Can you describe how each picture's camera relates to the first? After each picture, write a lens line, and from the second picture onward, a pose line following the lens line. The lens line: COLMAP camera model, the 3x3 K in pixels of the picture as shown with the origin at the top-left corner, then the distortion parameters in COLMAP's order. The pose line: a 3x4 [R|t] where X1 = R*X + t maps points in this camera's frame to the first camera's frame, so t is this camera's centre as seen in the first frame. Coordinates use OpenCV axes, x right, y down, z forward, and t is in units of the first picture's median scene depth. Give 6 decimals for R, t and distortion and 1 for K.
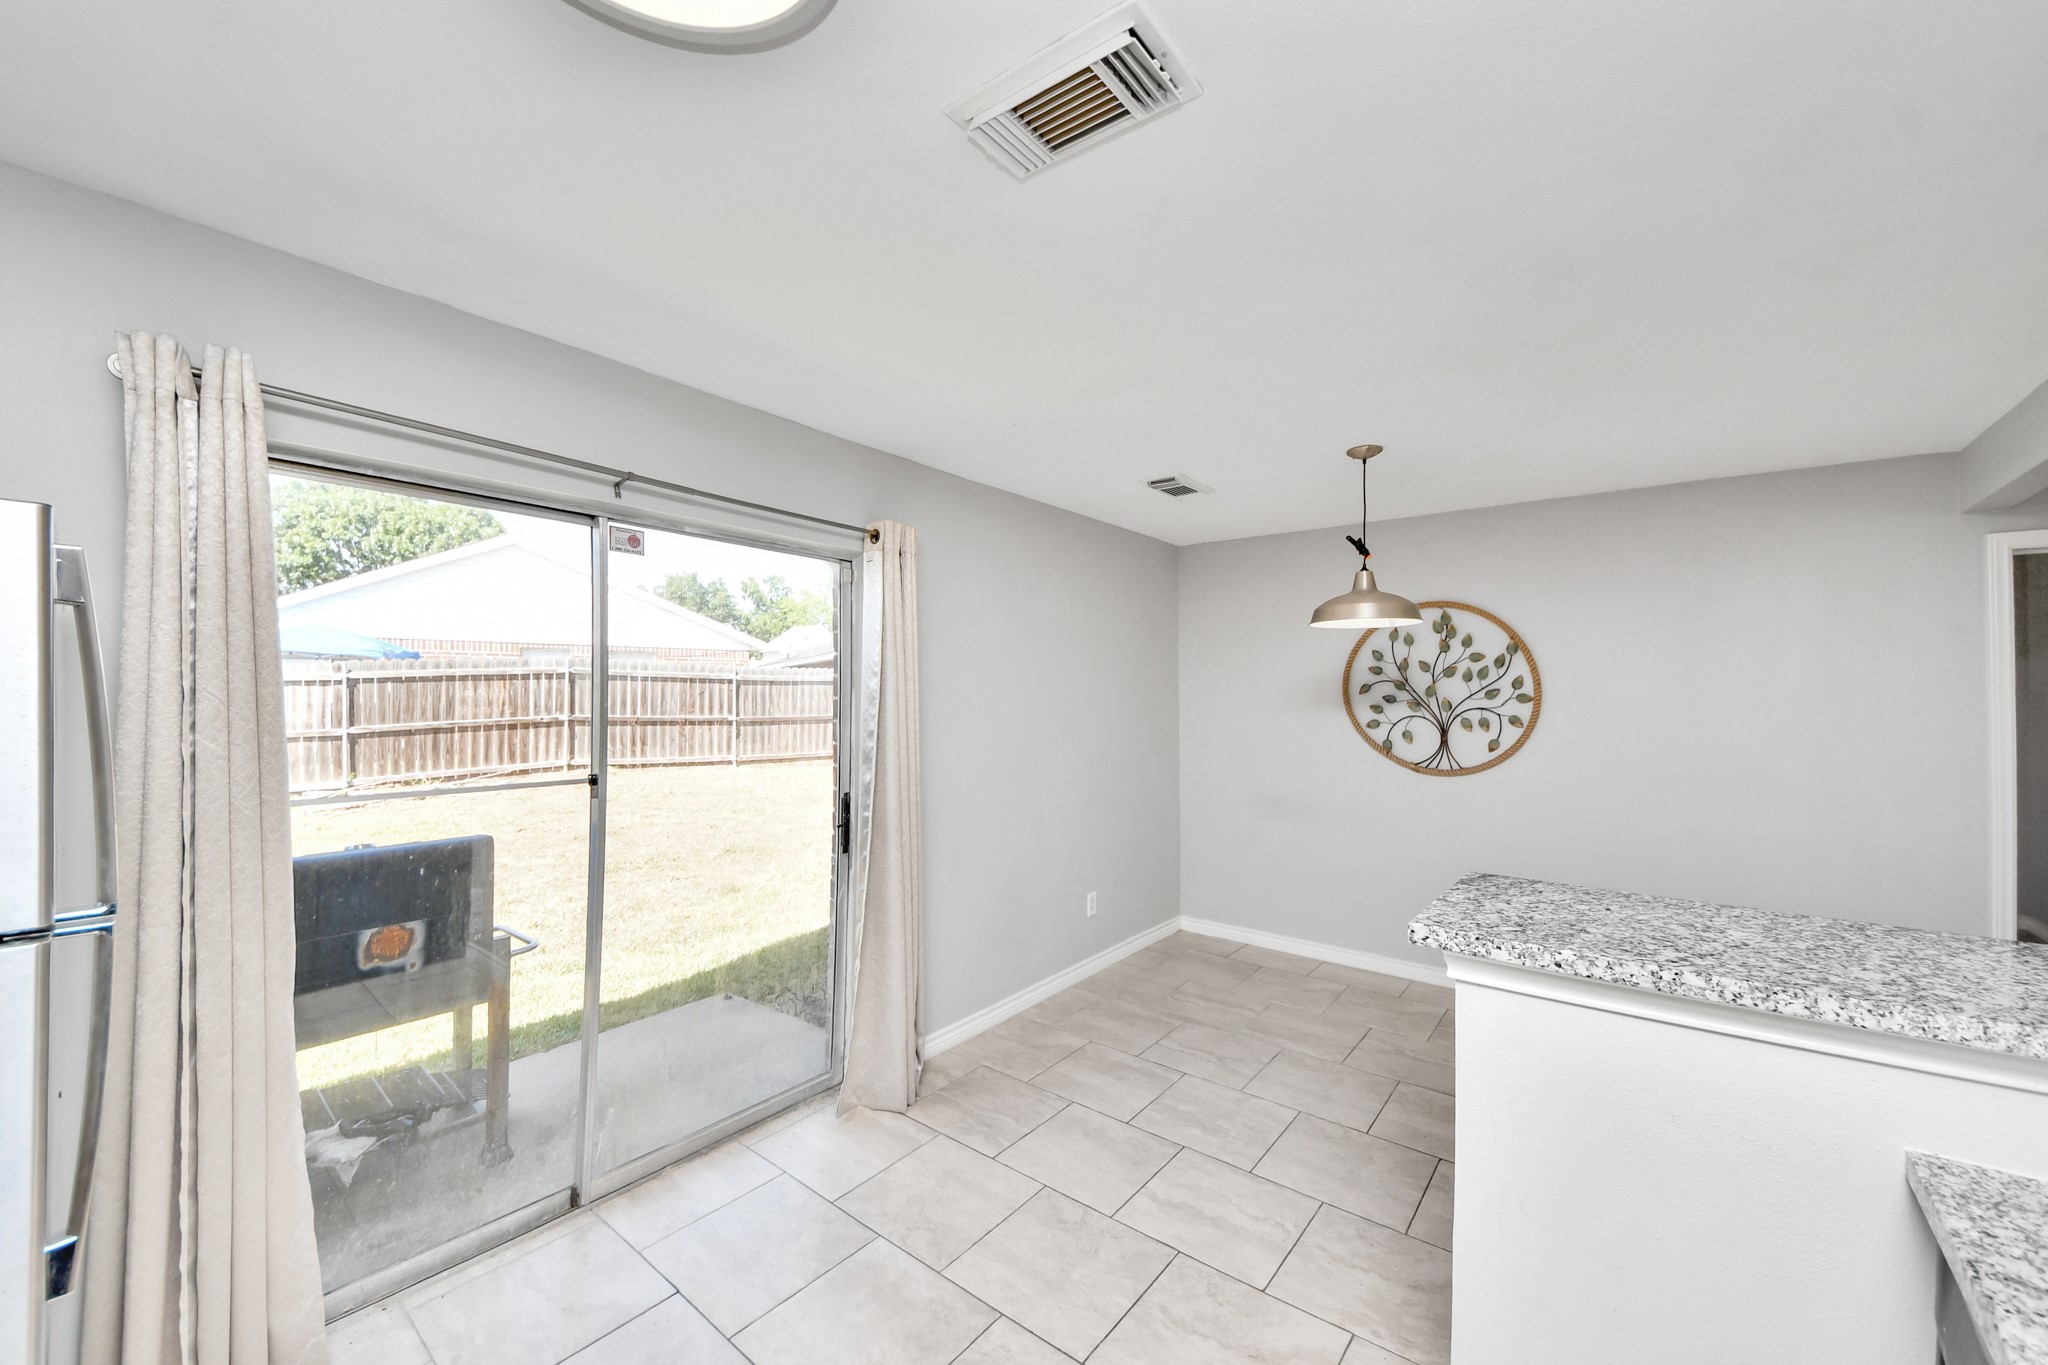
lens RADIAL K [[769.6, 0, 1019.6], [0, 769.6, 683.2], [0, 0, 1]] dist [0.058703, -0.033013]
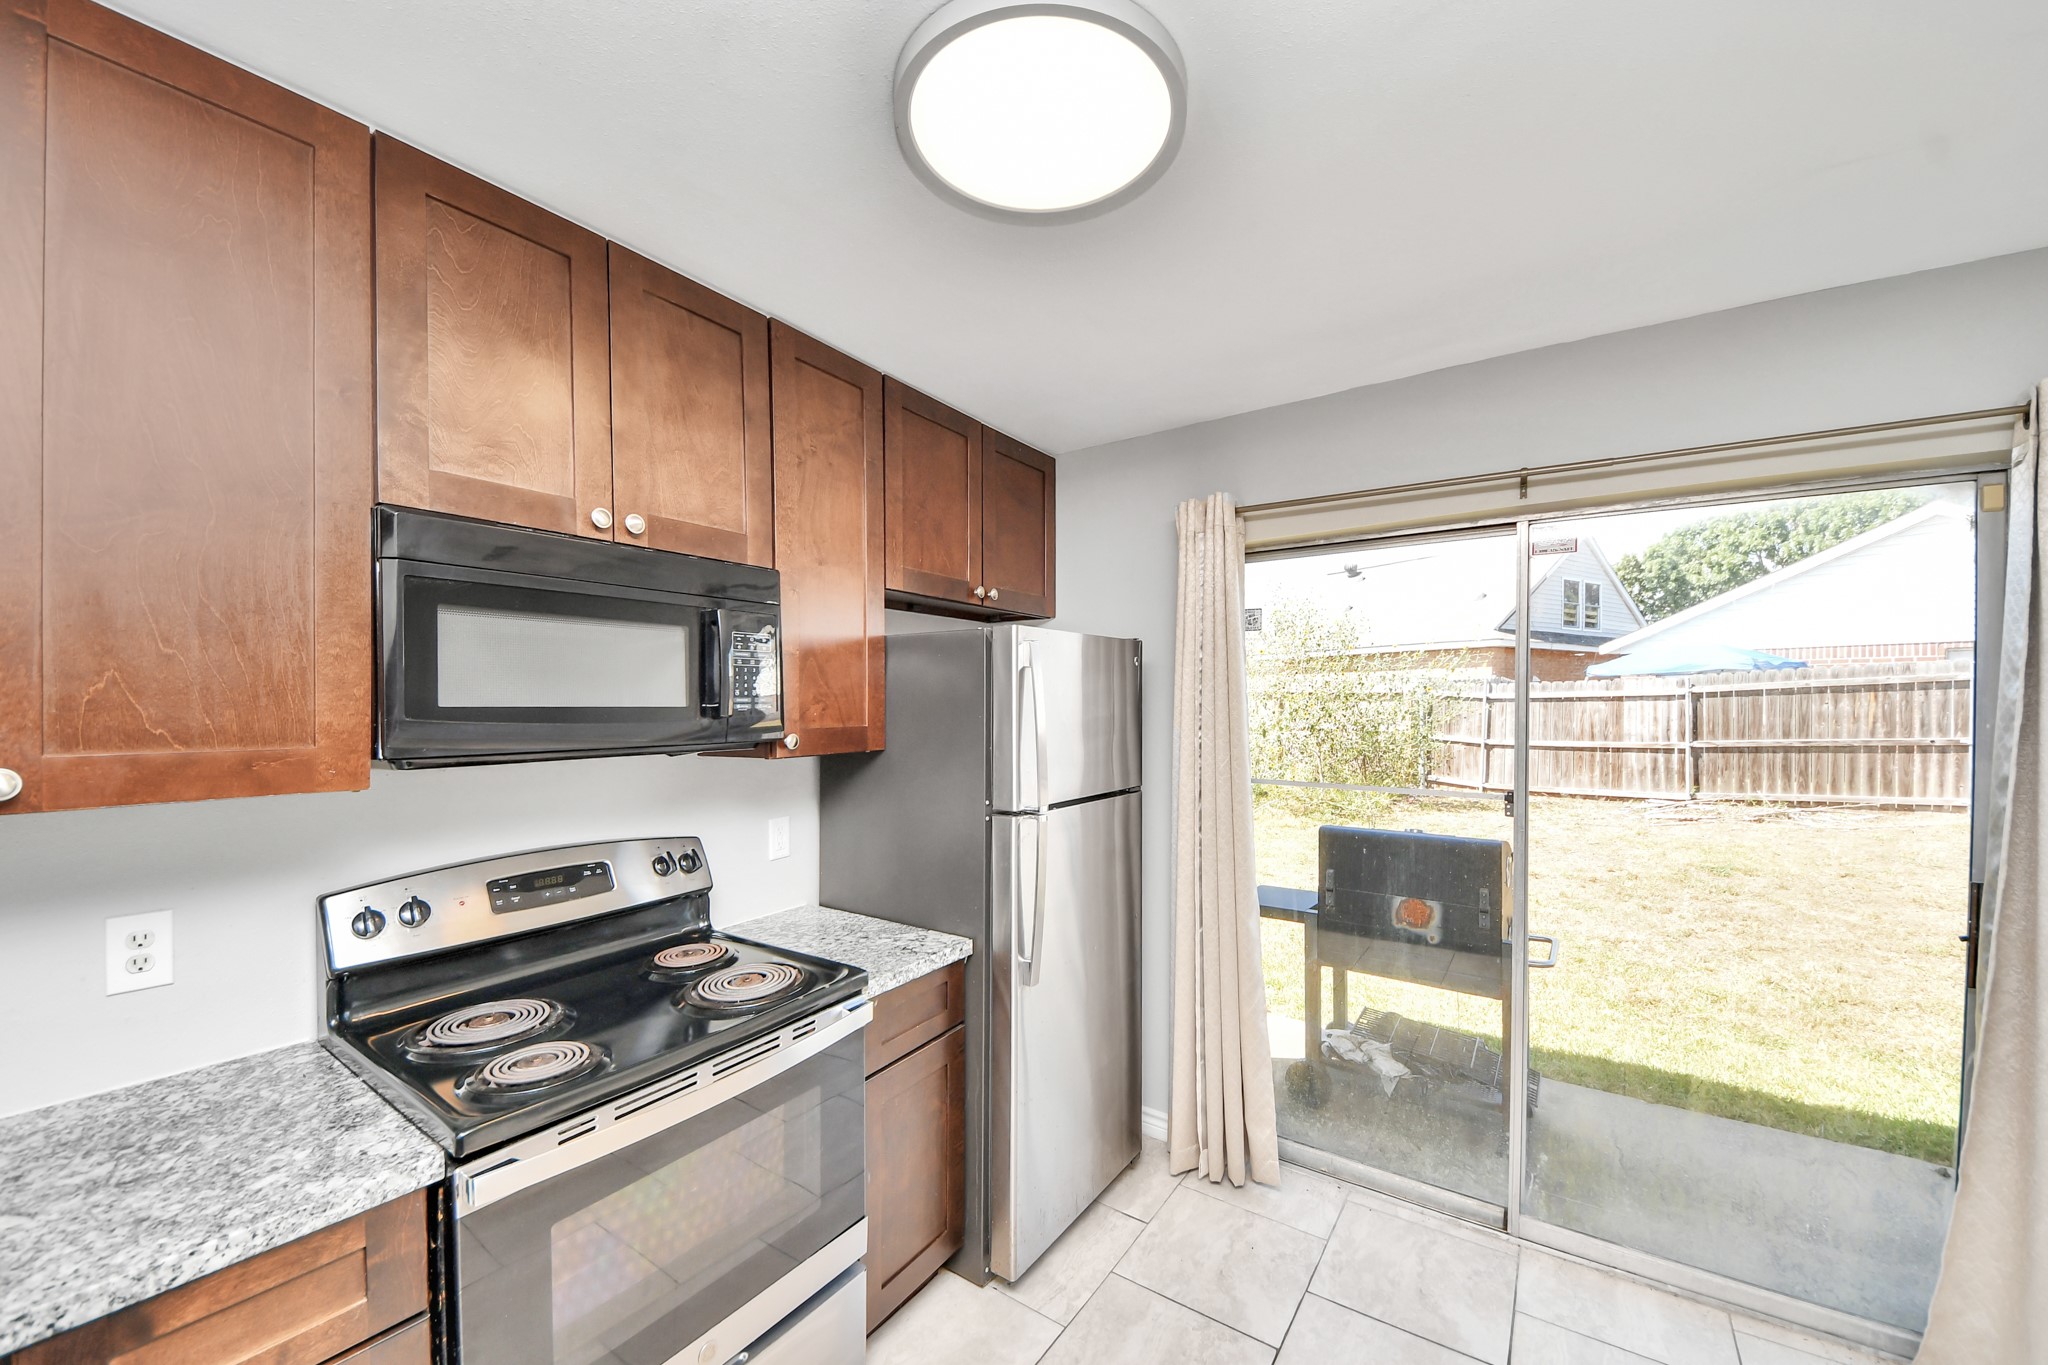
lens RADIAL K [[772.1, 0, 1029.1], [0, 772.1, 706.1], [0, 0, 1]] dist [0.022338, -0.018097]
pose [[0.080063, -0.001006, -0.996789, 0.204023], [0.011653, 0.999932, -0.000073, 0.002829], [0.996722, -0.011610, 0.080069, 0.189689]]
